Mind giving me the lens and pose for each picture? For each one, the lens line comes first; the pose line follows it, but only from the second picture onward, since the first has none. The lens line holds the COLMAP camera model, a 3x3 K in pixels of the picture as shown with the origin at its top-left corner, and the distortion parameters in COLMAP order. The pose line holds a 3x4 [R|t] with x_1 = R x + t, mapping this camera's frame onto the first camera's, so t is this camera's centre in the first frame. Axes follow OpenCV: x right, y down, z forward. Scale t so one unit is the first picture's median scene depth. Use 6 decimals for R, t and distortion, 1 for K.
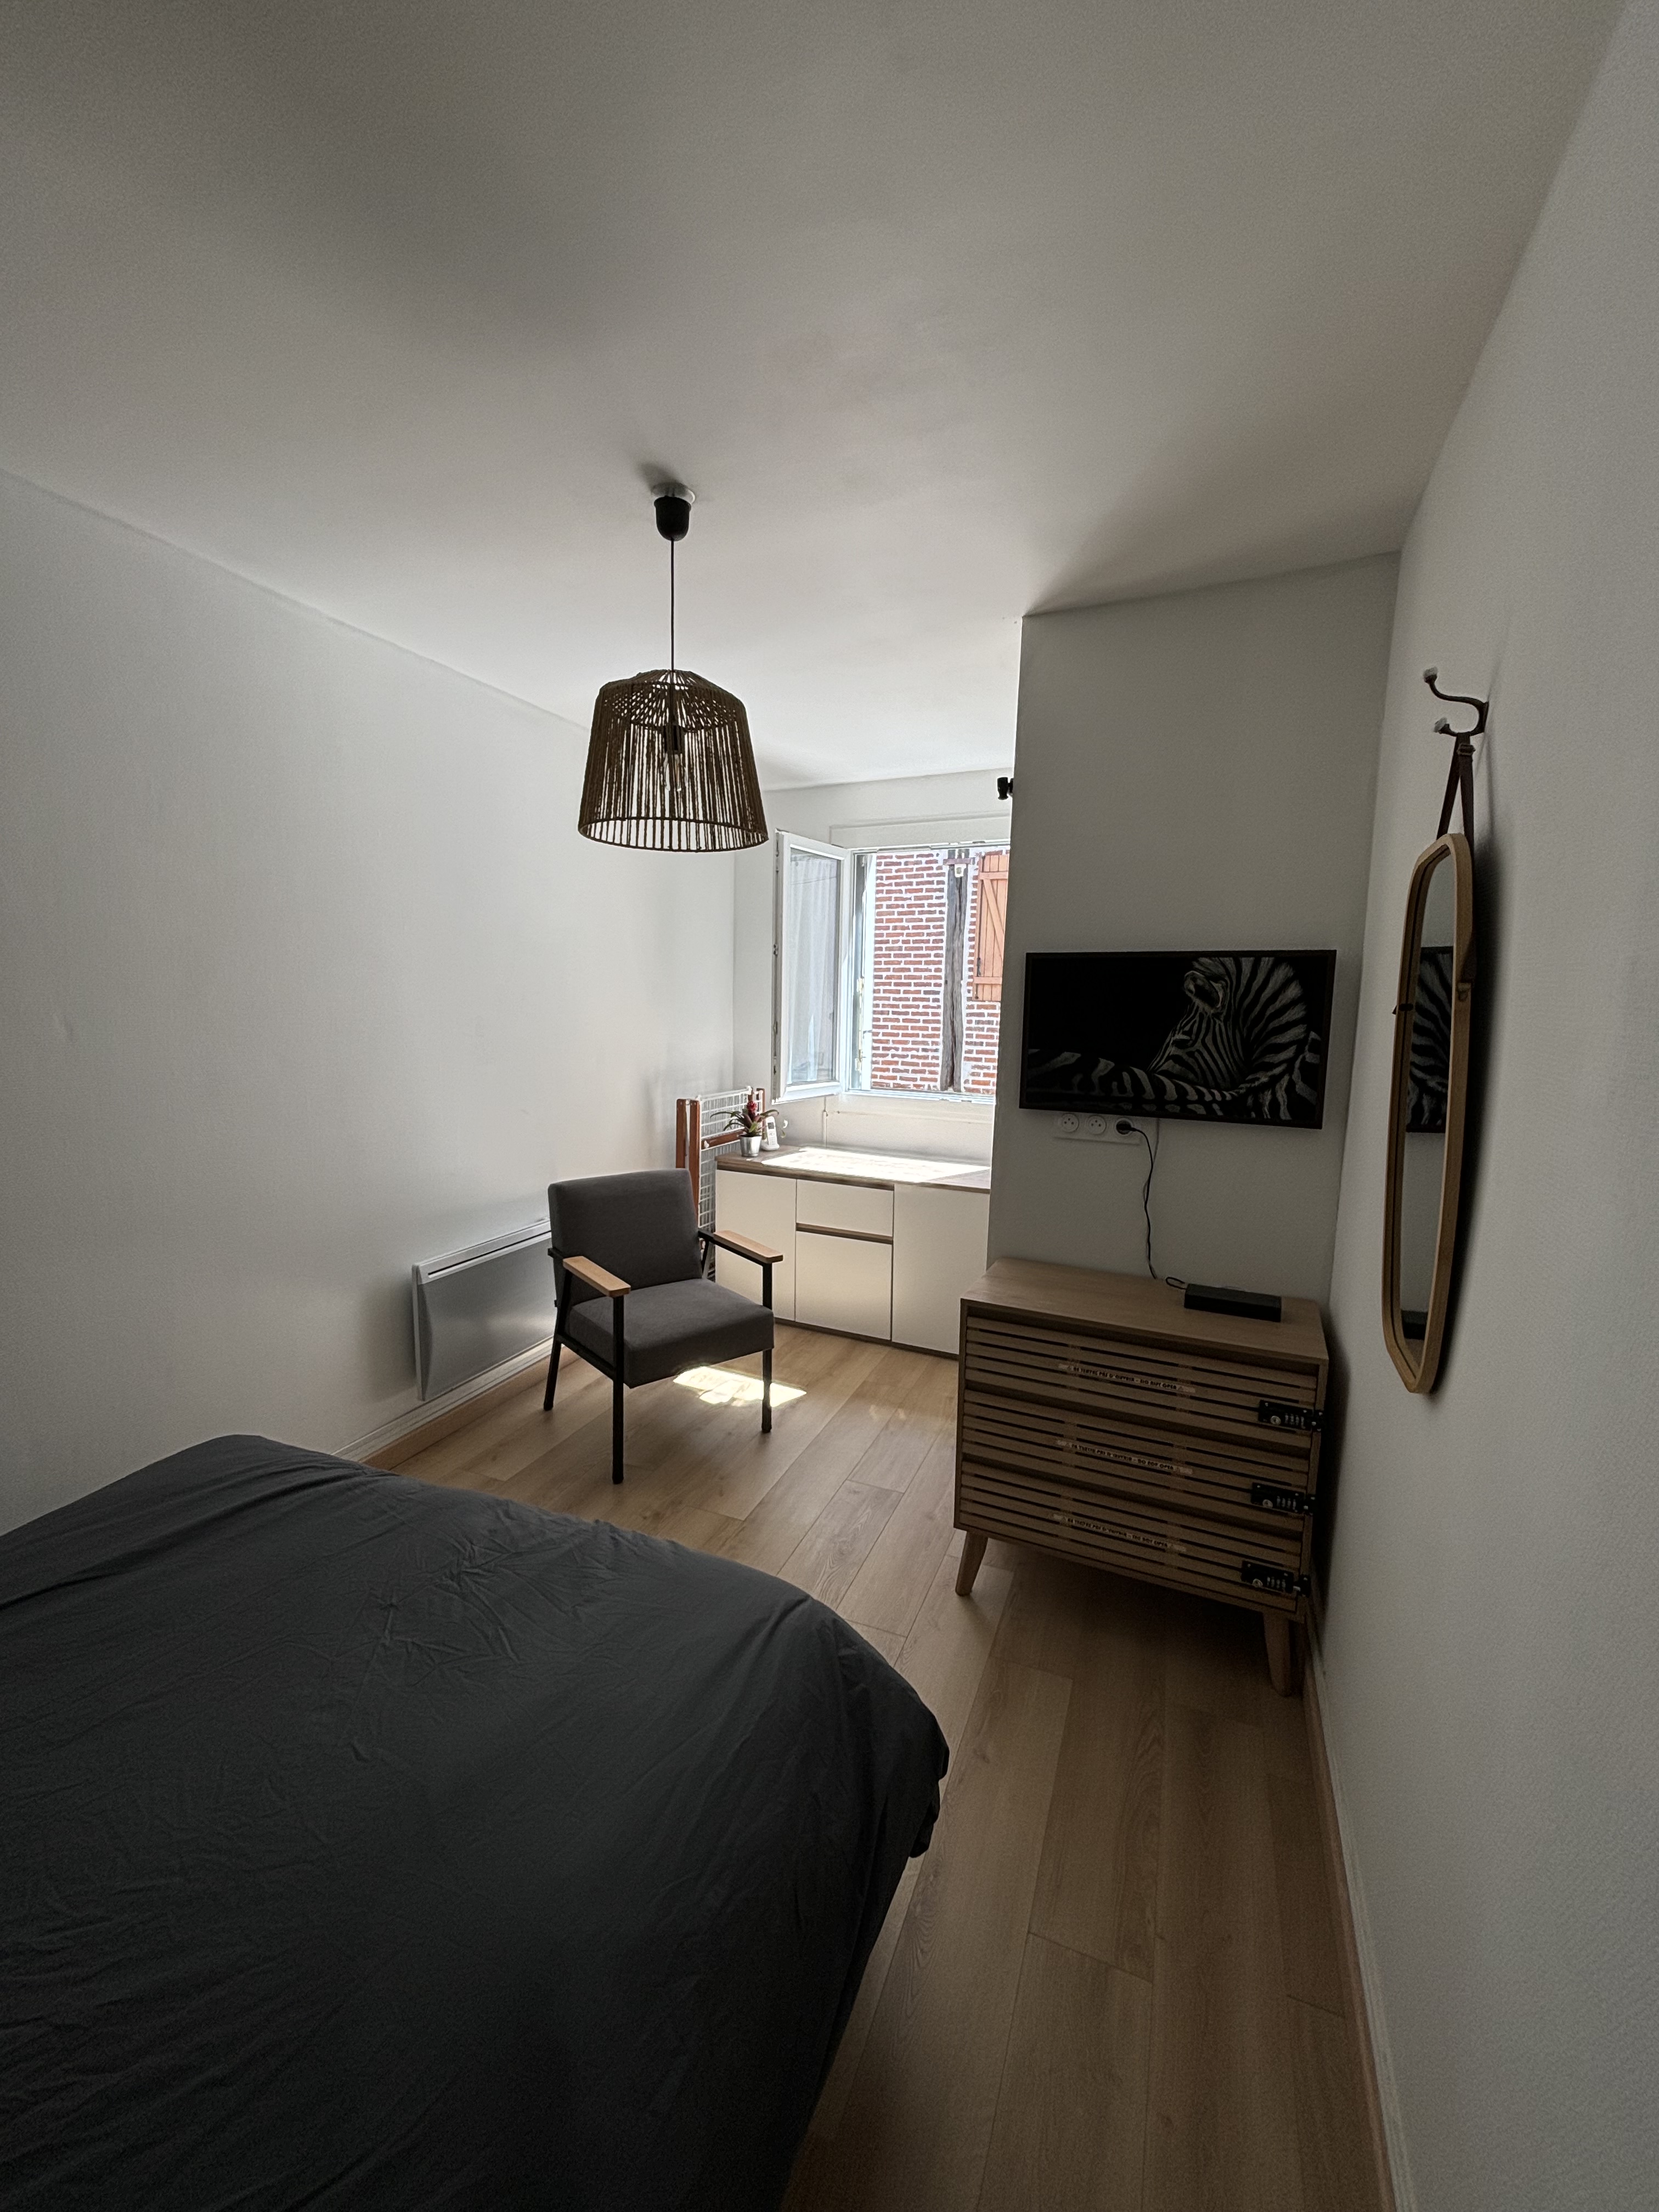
lens RADIAL K [[889.2, 0, 825.3], [0, 889.2, 1099.8], [0, 0, 1]] dist [-0.004391, 0.002045]
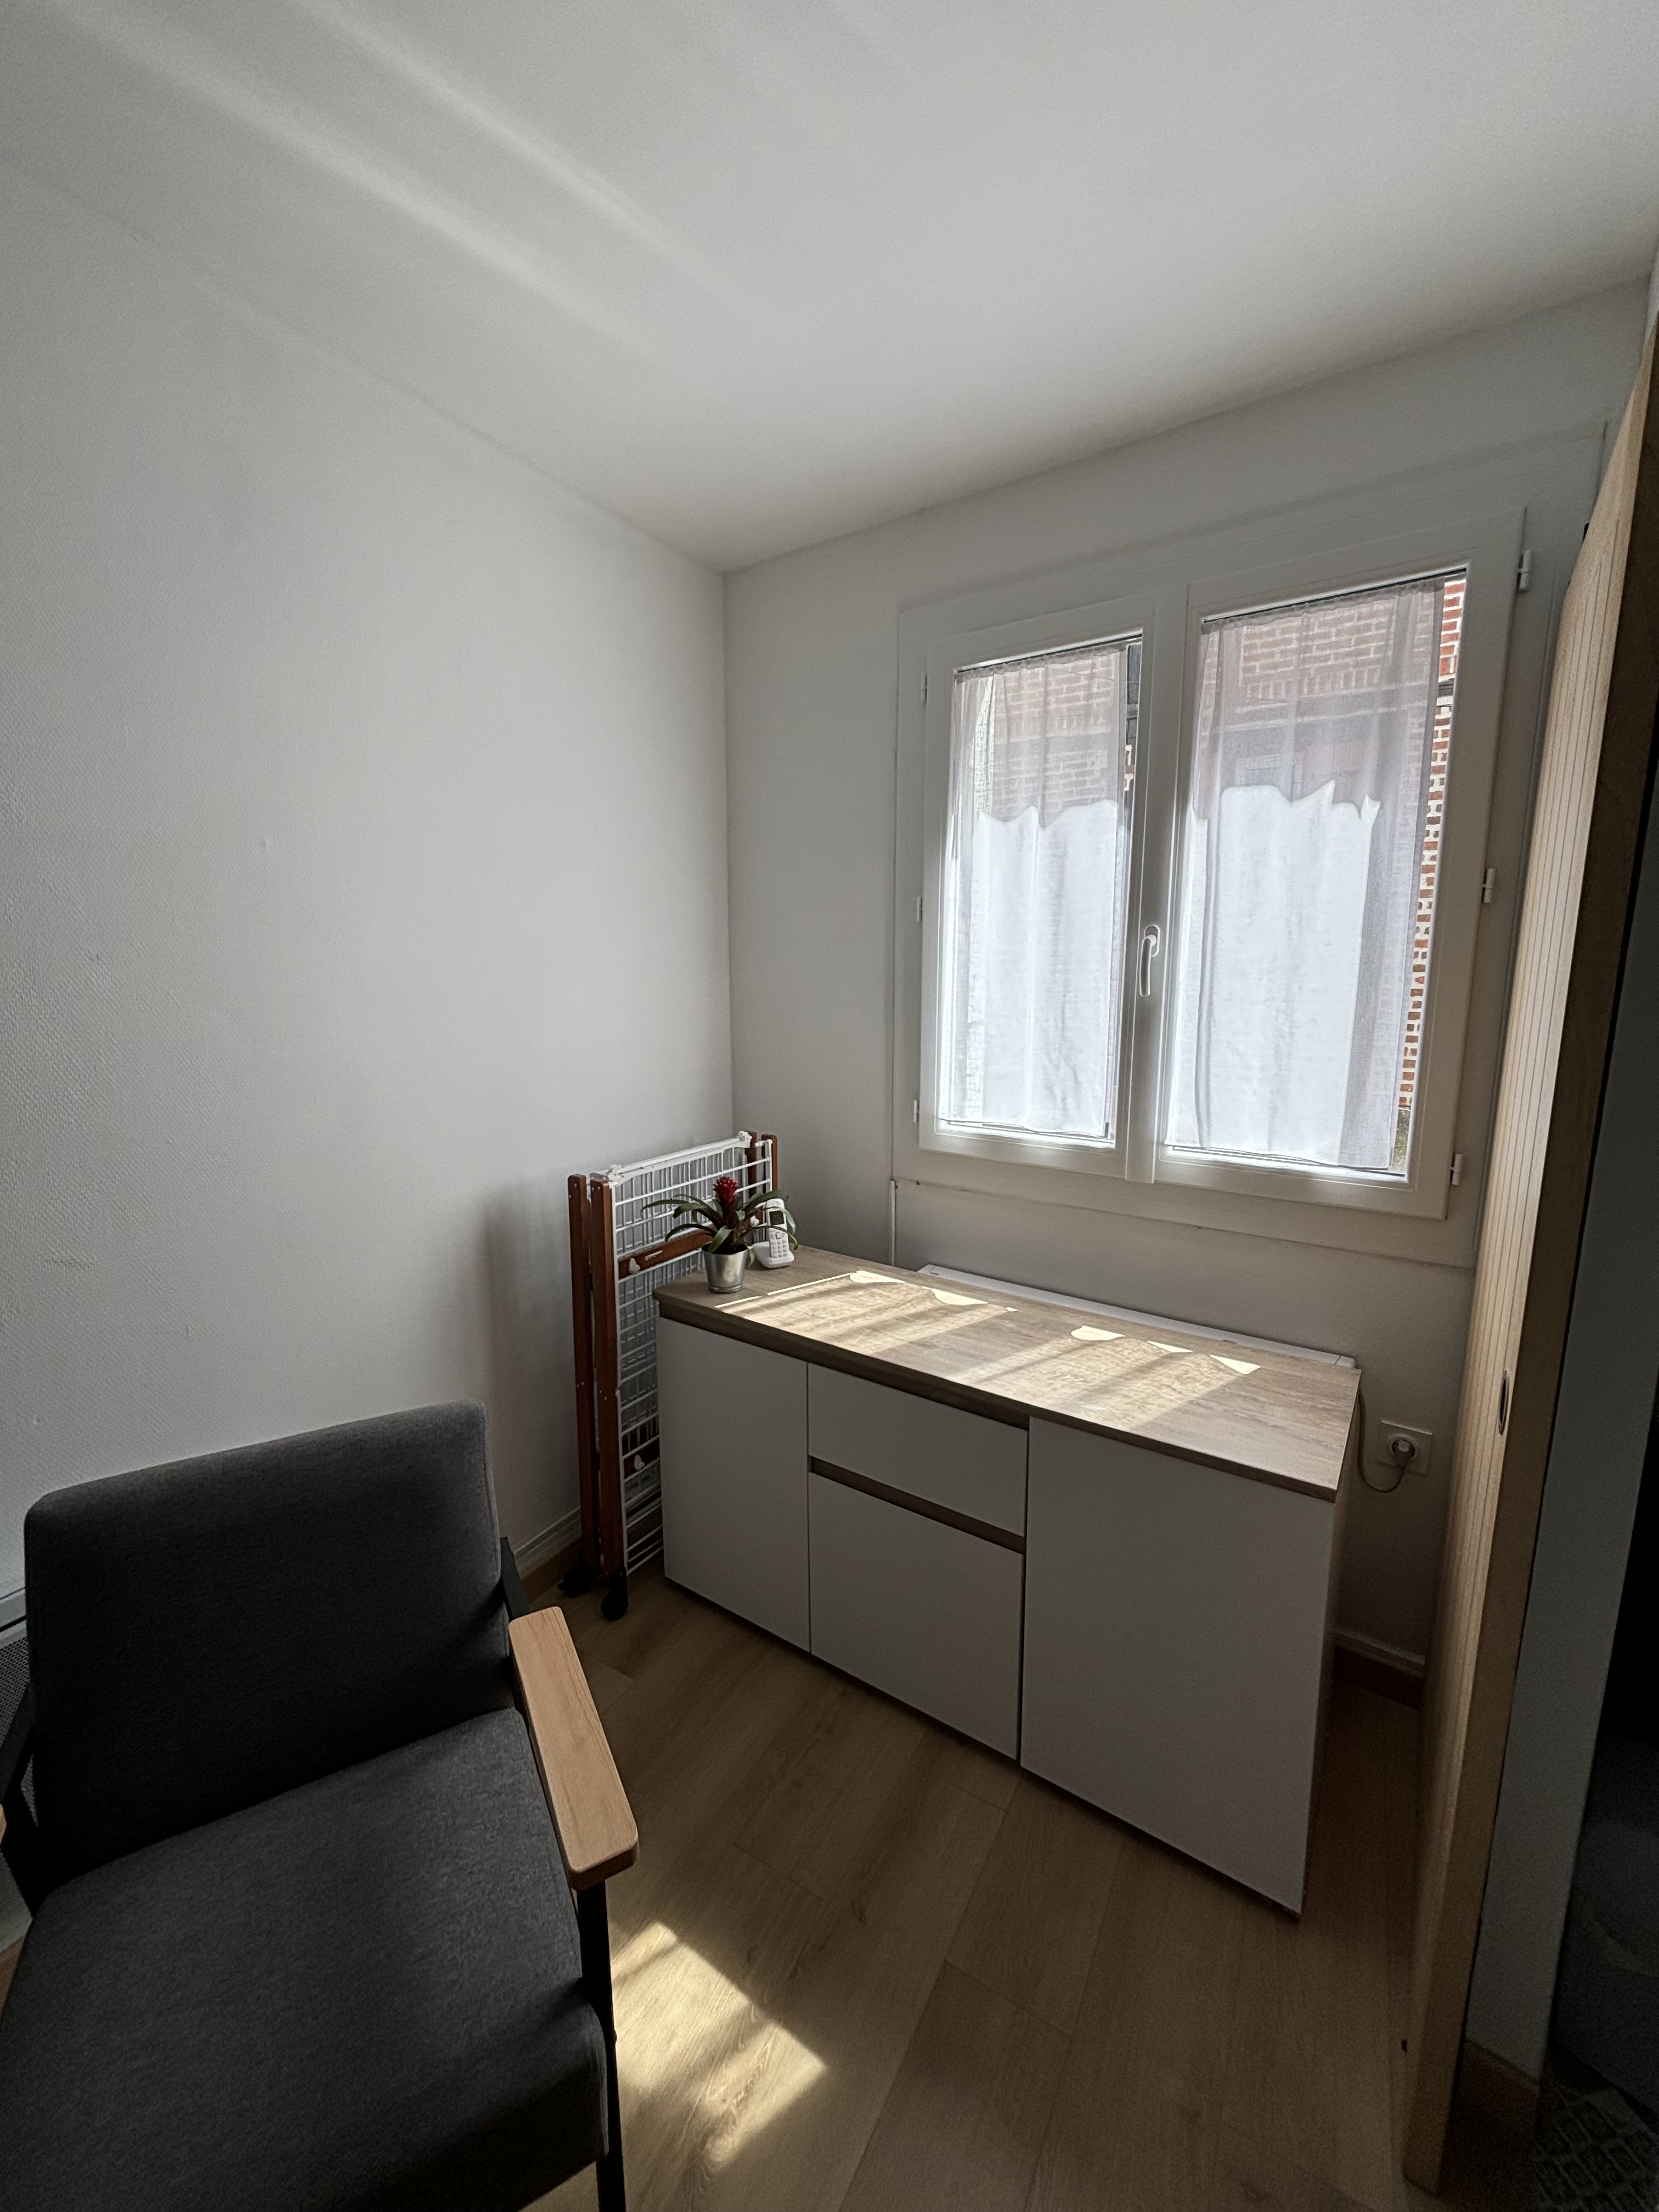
lens RADIAL K [[889.2, 0, 828.1], [0, 889.2, 1105.9], [0, 0, 1]] dist [-0.004391, 0.002045]
pose [[0.988302, -0.005955, -0.152390, 0.045650], [0.012713, 0.998976, 0.043412, -0.056804], [0.151976, -0.044842, 0.987366, 0.547635]]
